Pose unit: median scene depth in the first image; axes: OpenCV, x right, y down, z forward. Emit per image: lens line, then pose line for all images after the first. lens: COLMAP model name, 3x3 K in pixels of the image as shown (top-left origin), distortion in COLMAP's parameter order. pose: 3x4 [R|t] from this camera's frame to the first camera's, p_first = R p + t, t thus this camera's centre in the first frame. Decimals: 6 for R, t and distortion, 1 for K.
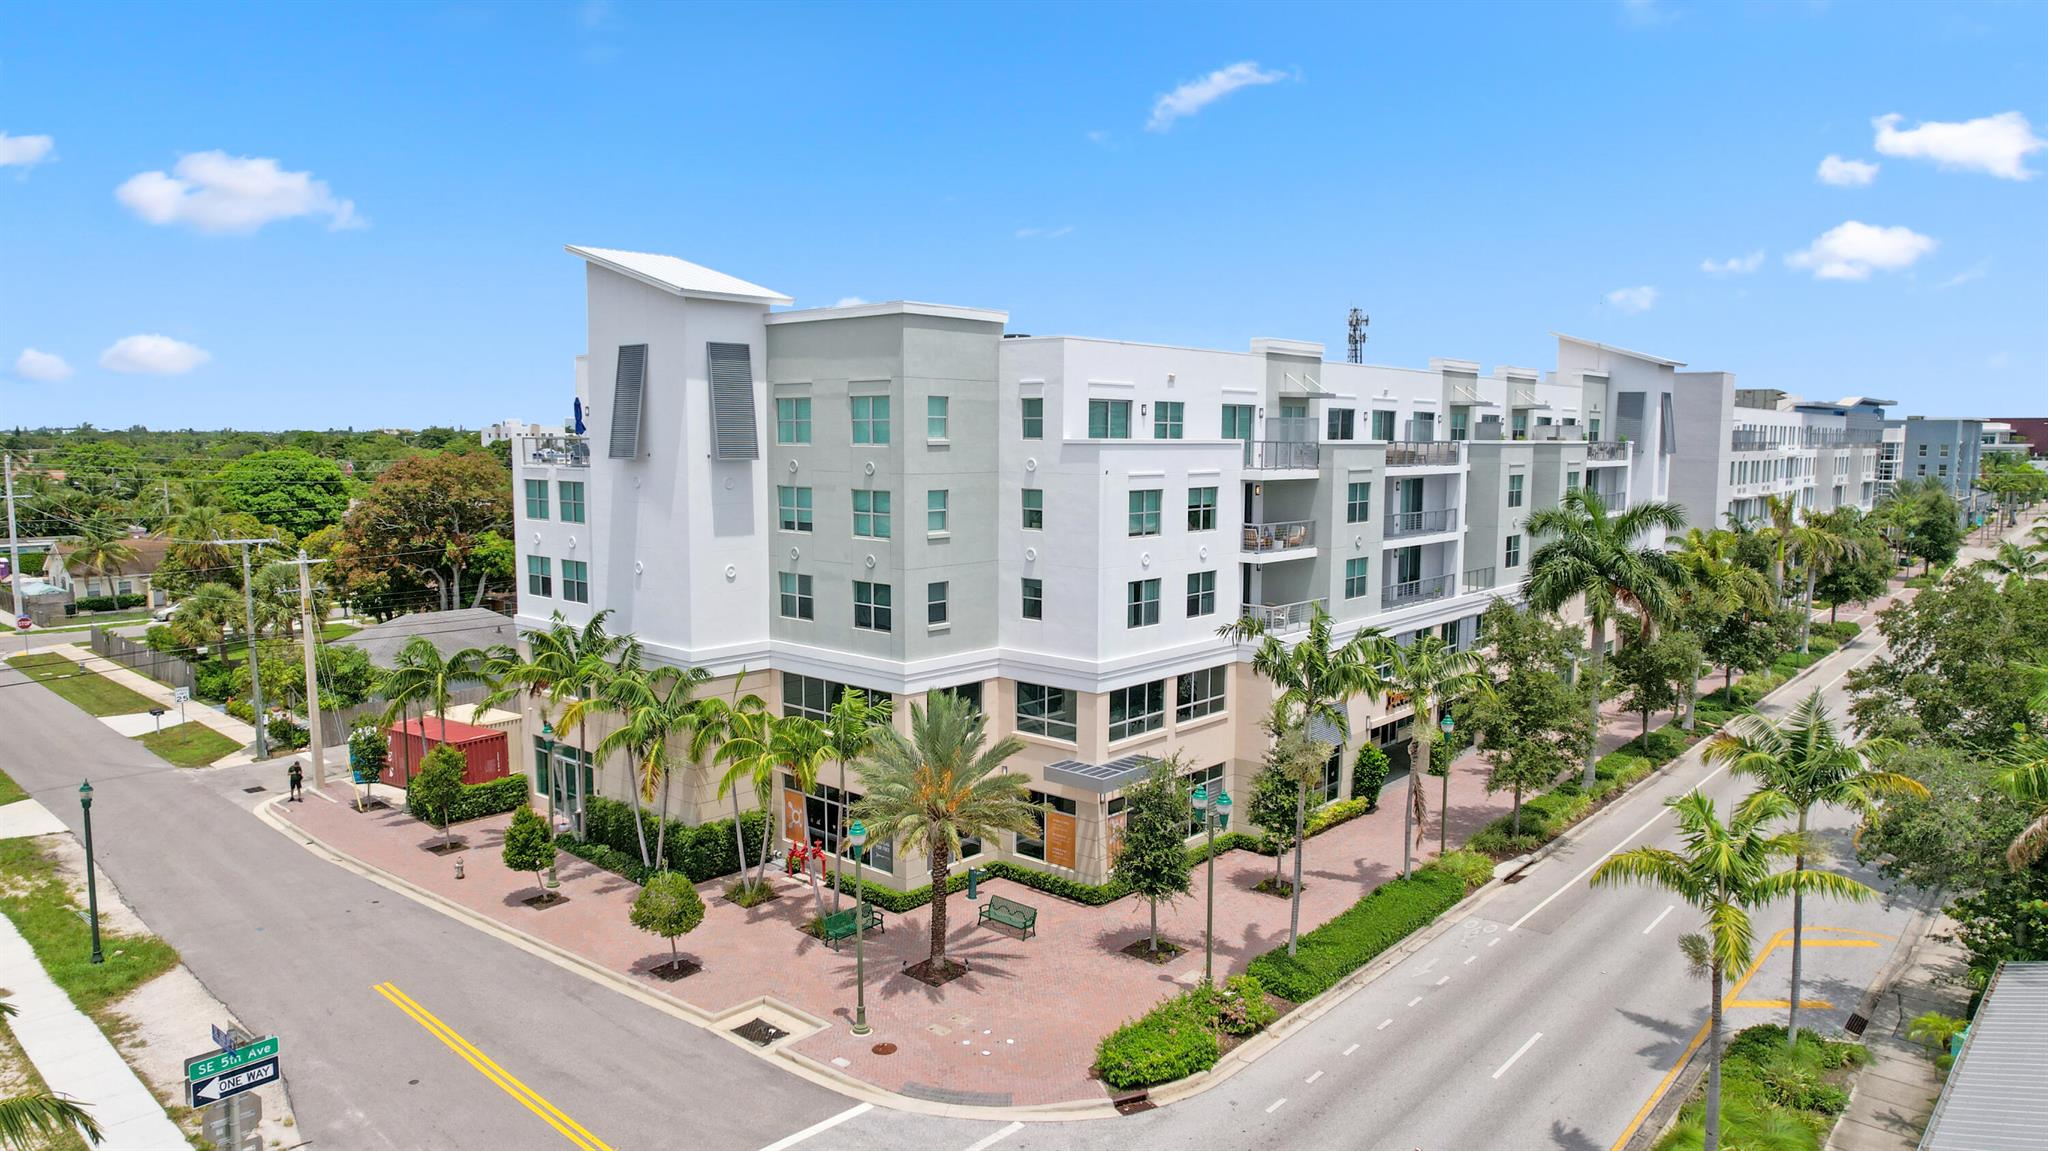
lens RADIAL K [[1286.5, 0, 1019.7], [0, 1286.5, 573.0], [0, 0, 1]] dist [-0.036542, 0.026981]
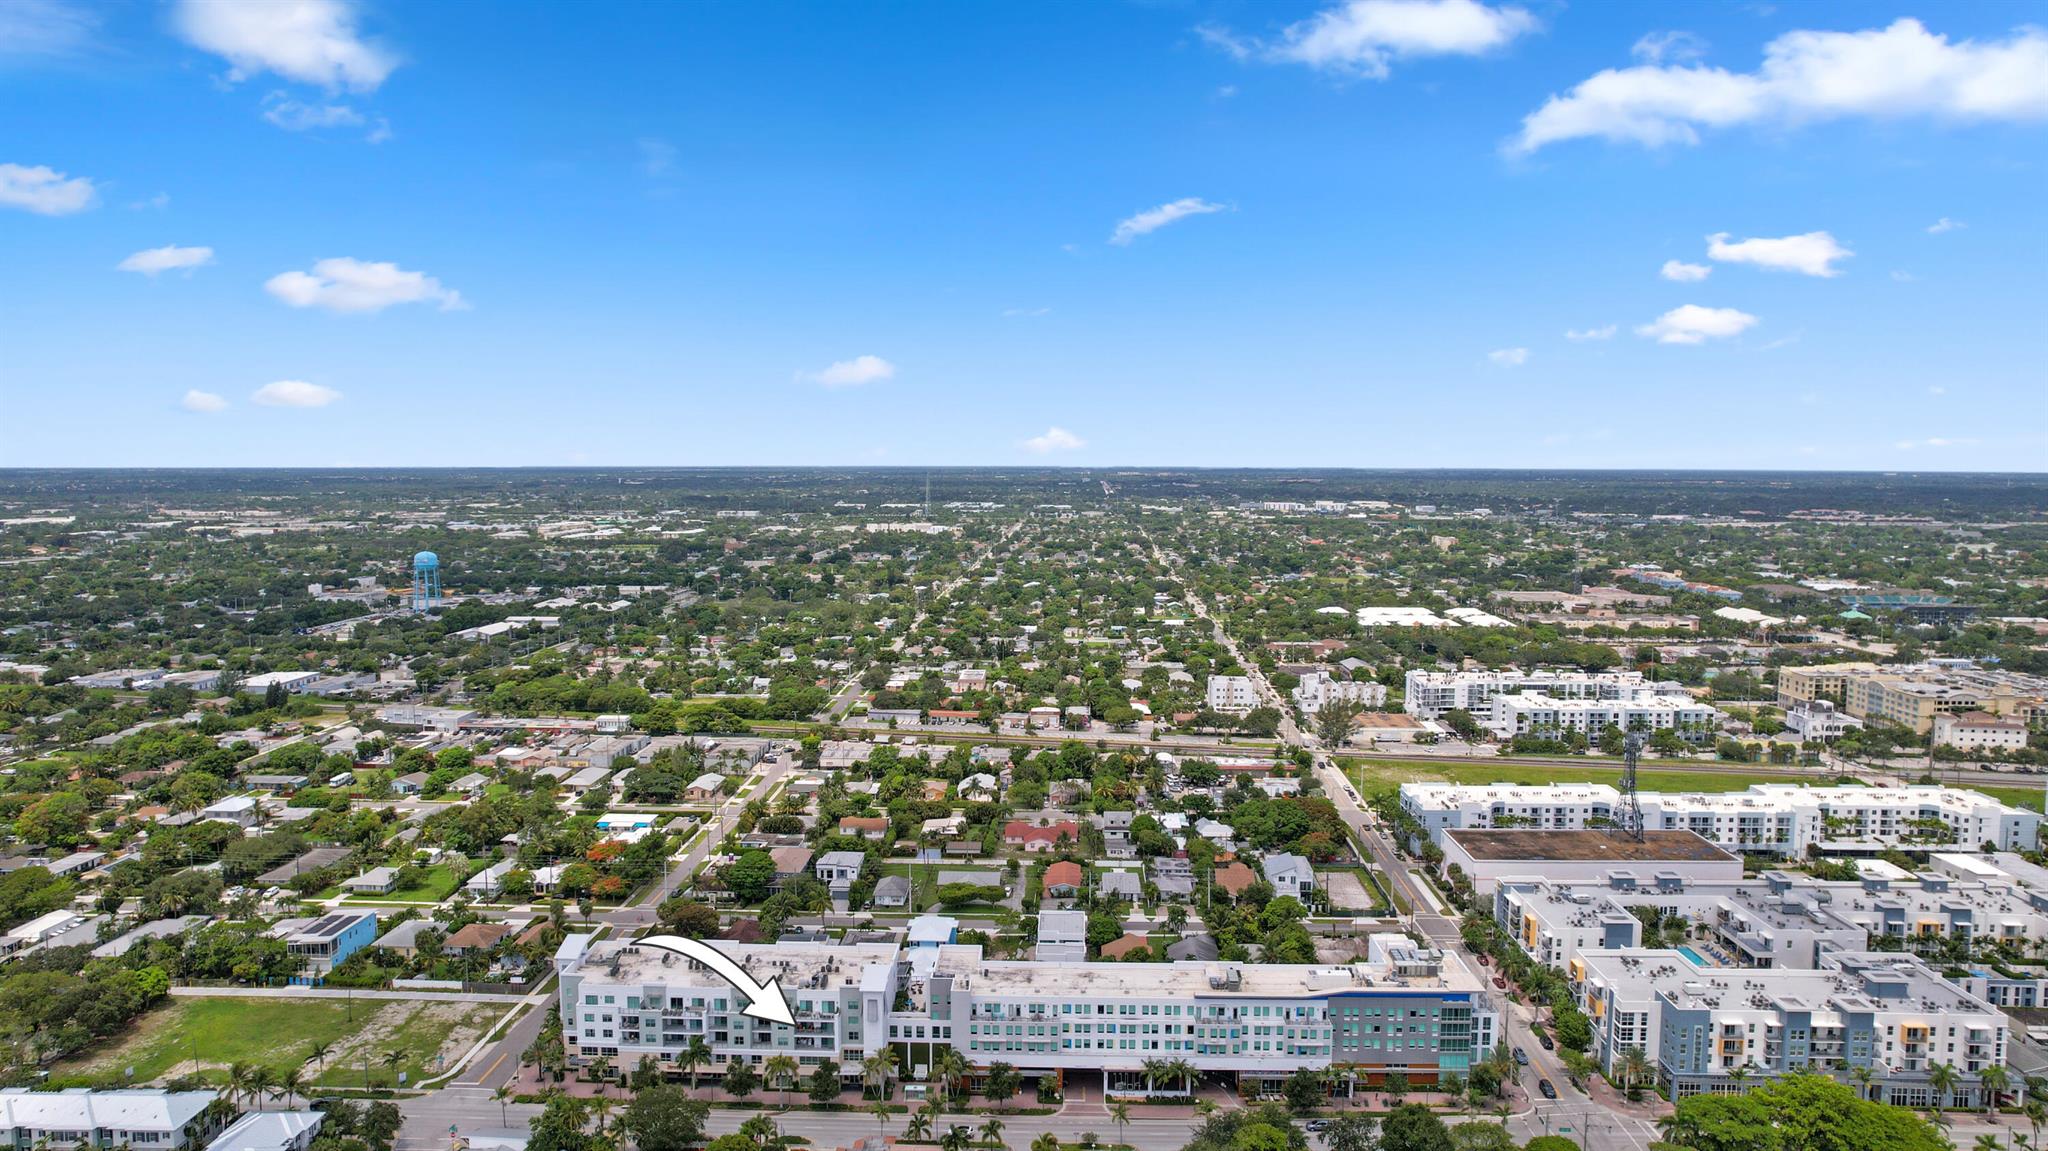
lens RADIAL K [[1320.8, 0, 1014.5], [0, 1320.8, 585.5], [0, 0, 1]] dist [-0.082272, 0.079616]
pose [[0.640013, 0.074781, -0.764716, 5.490610], [-0.079639, 0.996348, 0.030780, -2.249405], [0.764226, 0.041202, 0.643631, -1.321530]]
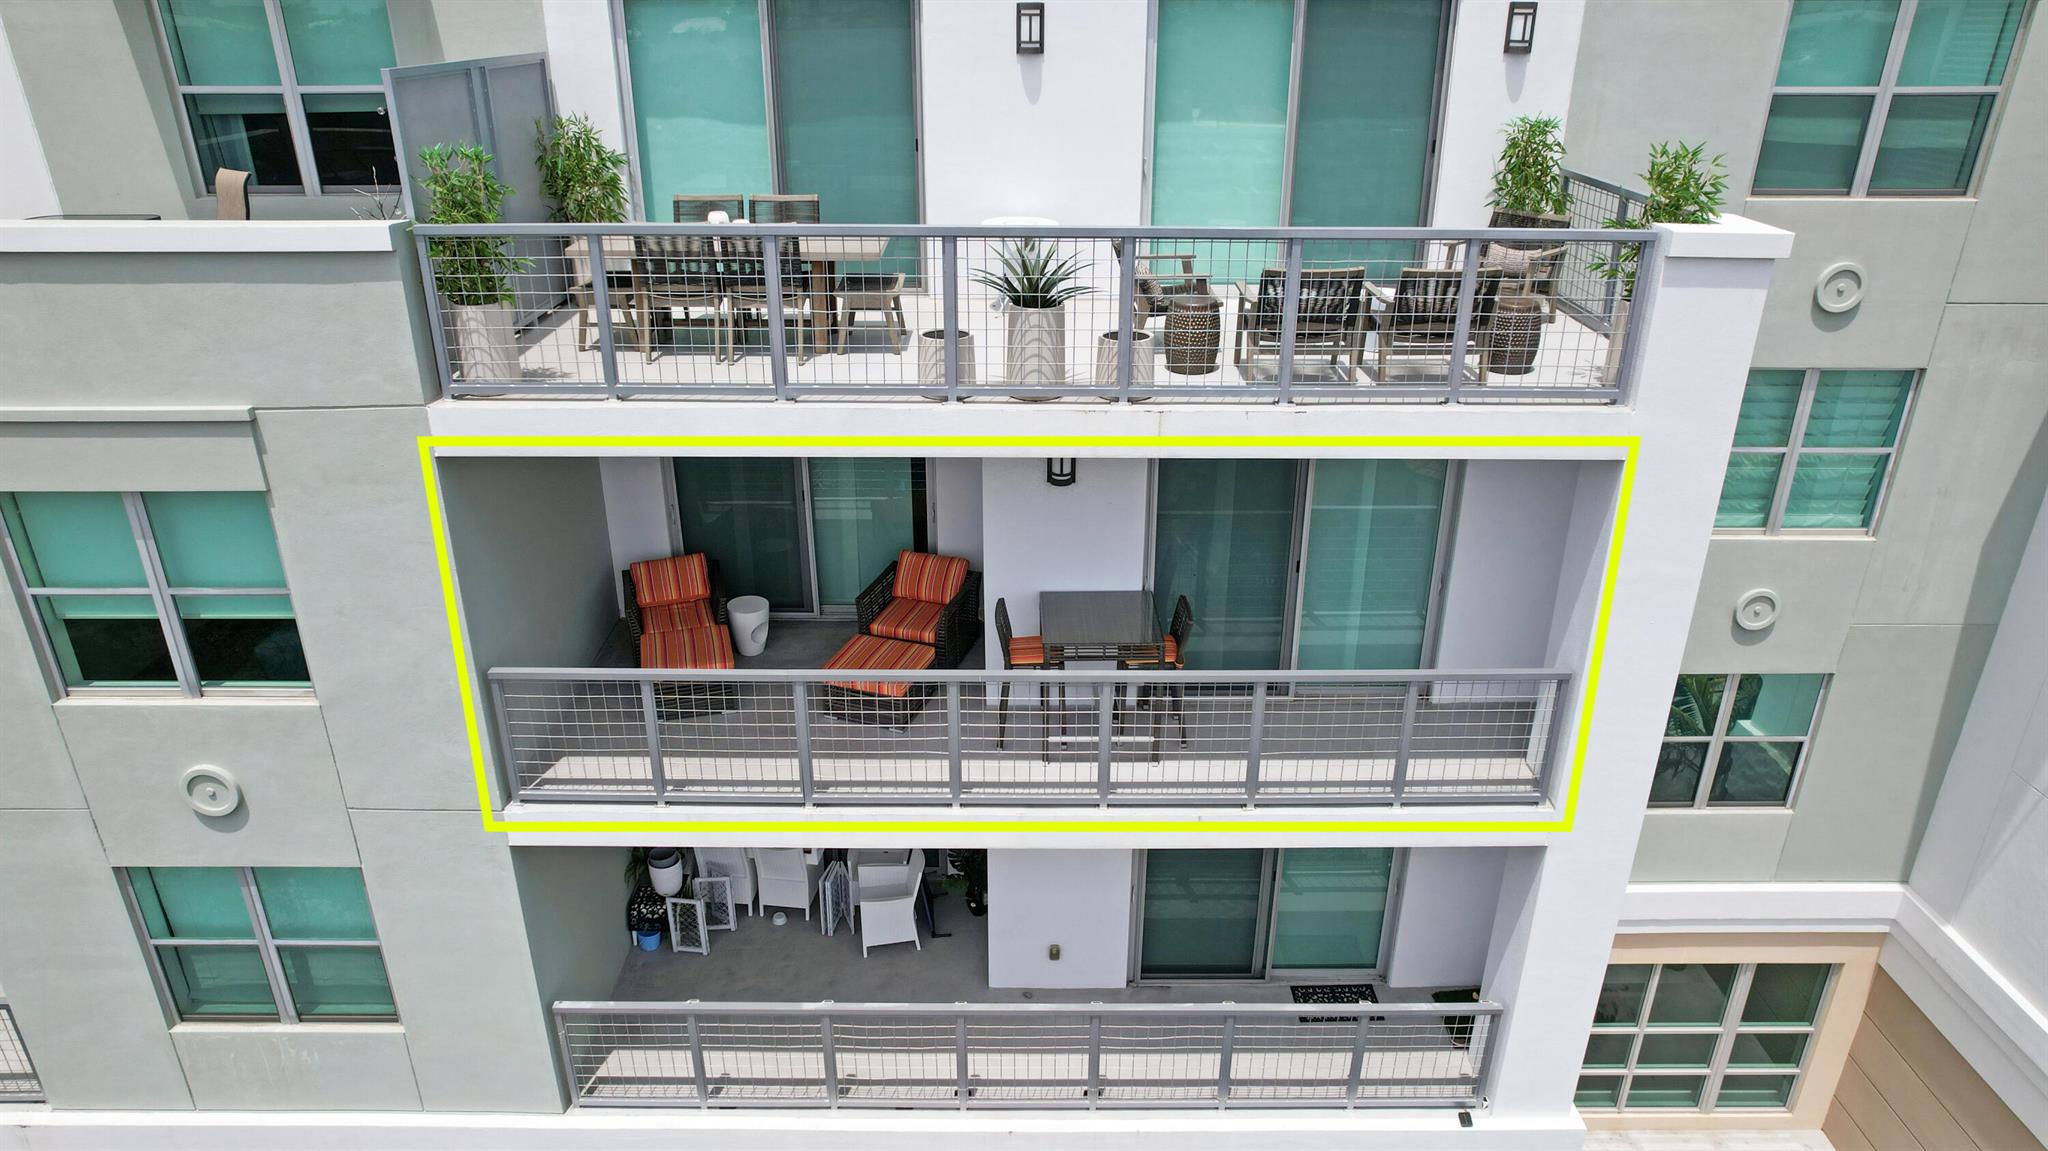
lens RADIAL K [[1286.5, 0, 1019.7], [0, 1286.5, 573.0], [0, 0, 1]] dist [-0.036542, 0.026981]
pose [[0.664968, 0.303322, -0.682505, 0.918777], [-0.076051, 0.936567, 0.342137, -0.188860], [0.742990, -0.175605, 0.645855, 1.586827]]
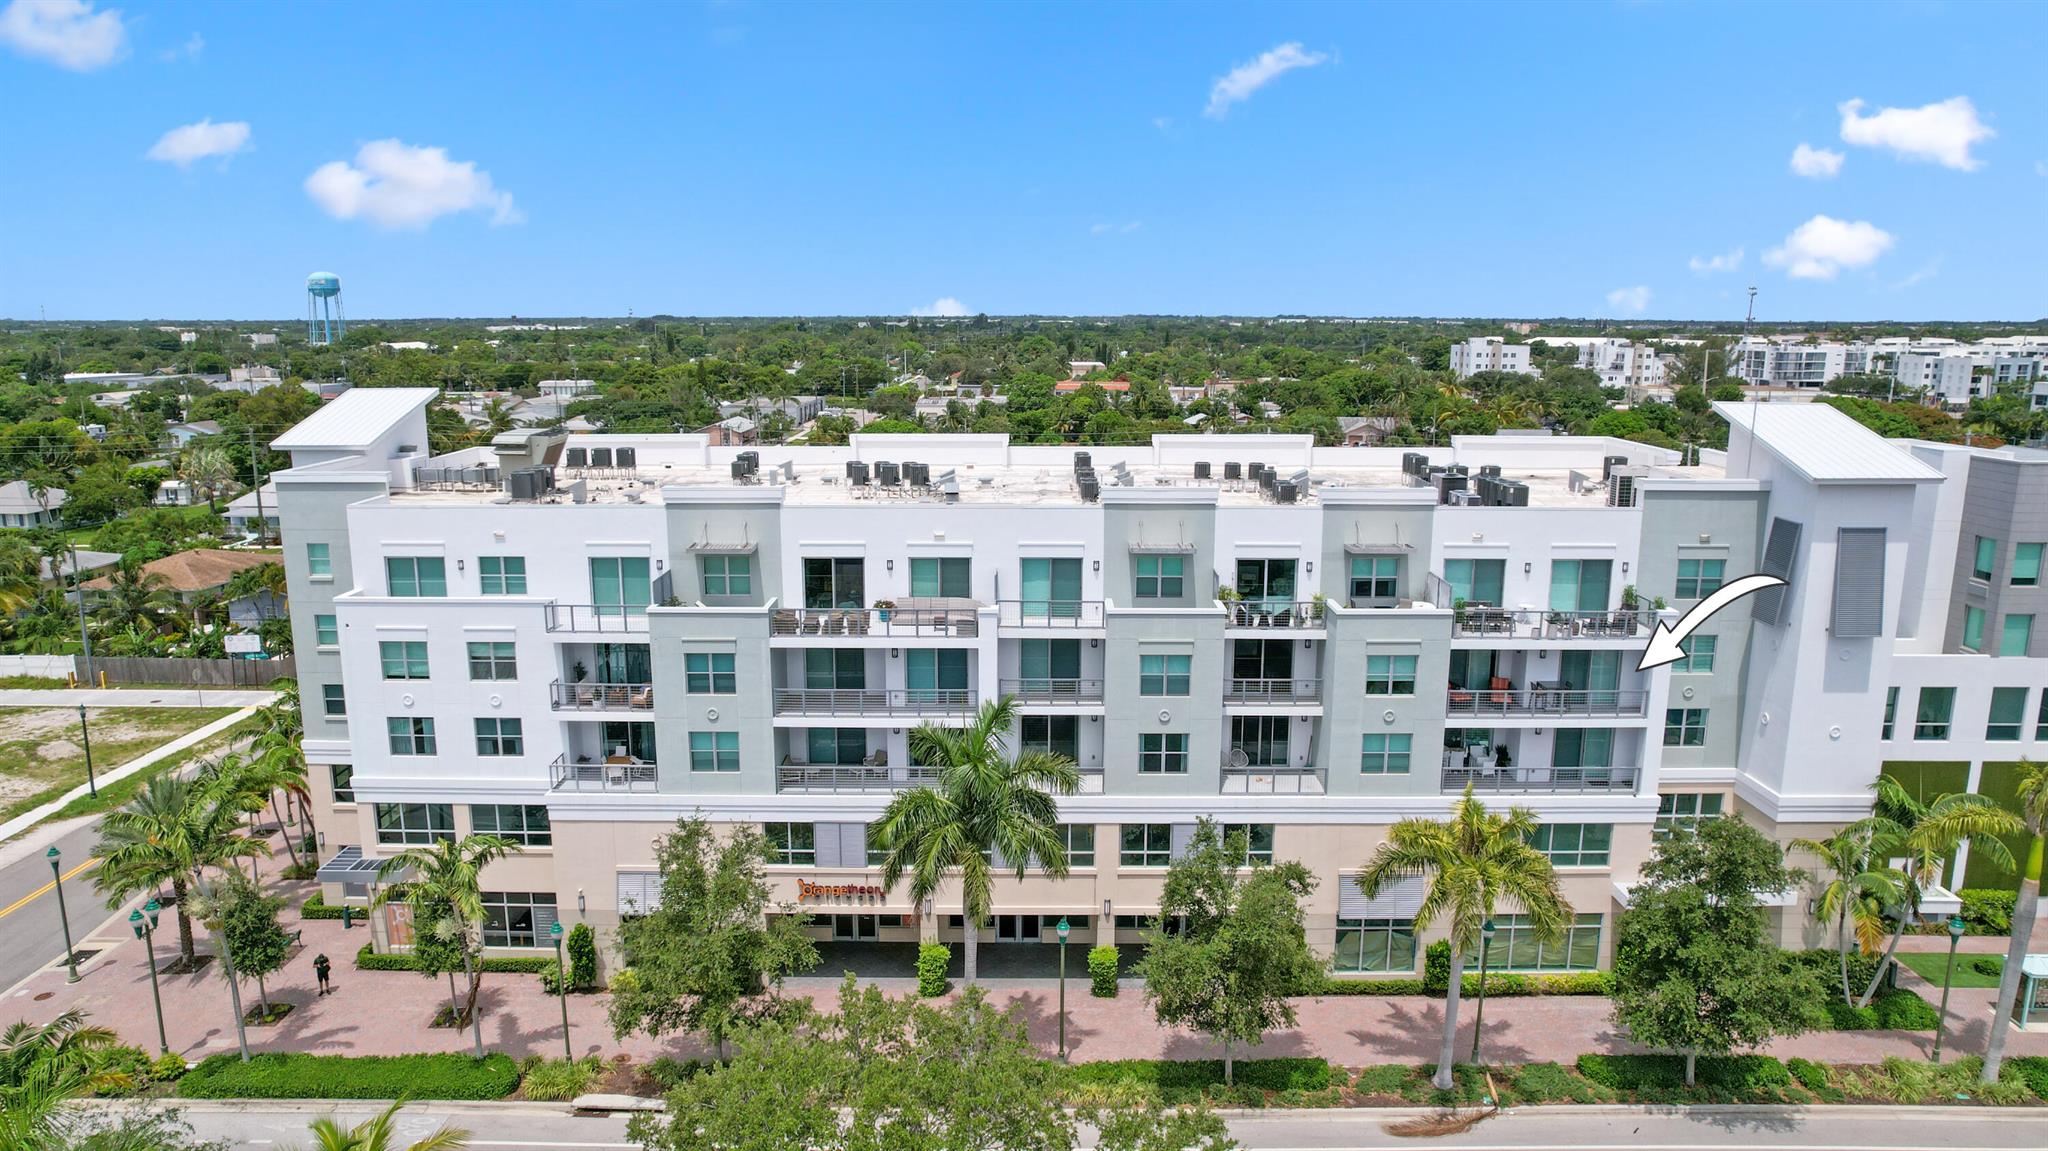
lens RADIAL K [[1320.8, 0, 1014.5], [0, 1320.8, 585.5], [0, 0, 1]] dist [-0.082272, 0.079616]
pose [[0.658669, 0.150284, -0.737272, 1.292969], [-0.075754, 0.988117, 0.133738, -0.307094], [0.748610, -0.032238, 0.662227, 0.640188]]
